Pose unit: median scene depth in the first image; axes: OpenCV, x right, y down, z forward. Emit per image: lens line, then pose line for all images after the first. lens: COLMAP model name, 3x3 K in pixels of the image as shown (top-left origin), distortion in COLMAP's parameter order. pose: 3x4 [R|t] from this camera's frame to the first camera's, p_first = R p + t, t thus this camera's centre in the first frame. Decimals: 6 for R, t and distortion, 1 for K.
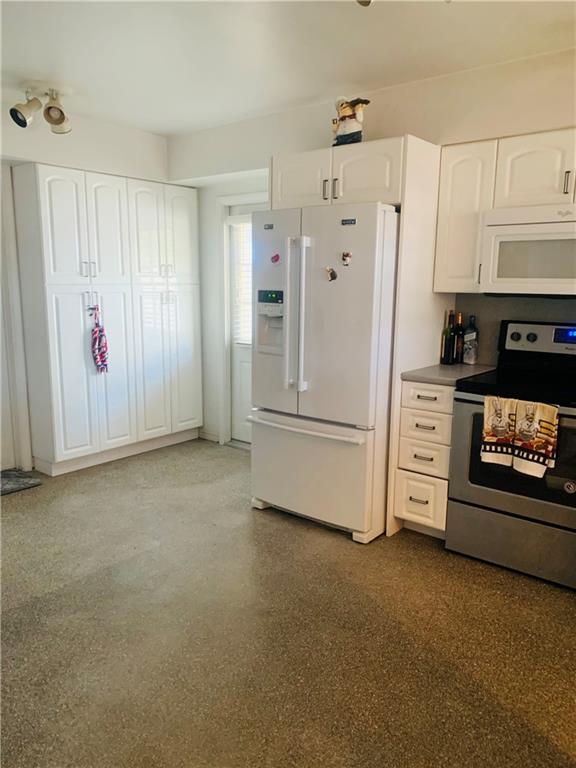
lens RADIAL K [[585.9, 0, 289.5], [0, 585.9, 386.0], [0, 0, 1]] dist [0.043078, -0.045635]
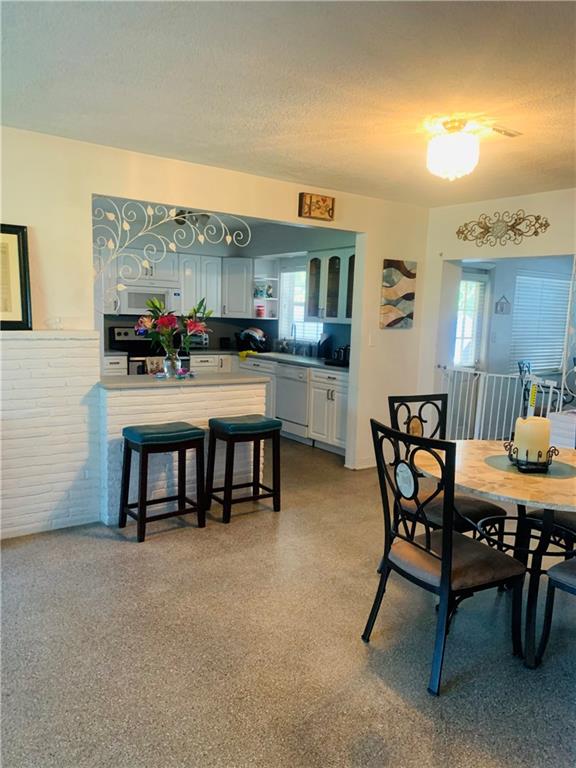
lens RADIAL K [[585.9, 0, 289.6], [0, 585.9, 387.4], [0, 0, 1]] dist [0.043078, -0.045635]
pose [[0.246693, -0.122335, 0.961341, -1.604849], [0.143612, 0.985662, 0.088577, 0.009254], [-0.958393, 0.116209, 0.260725, -0.154664]]
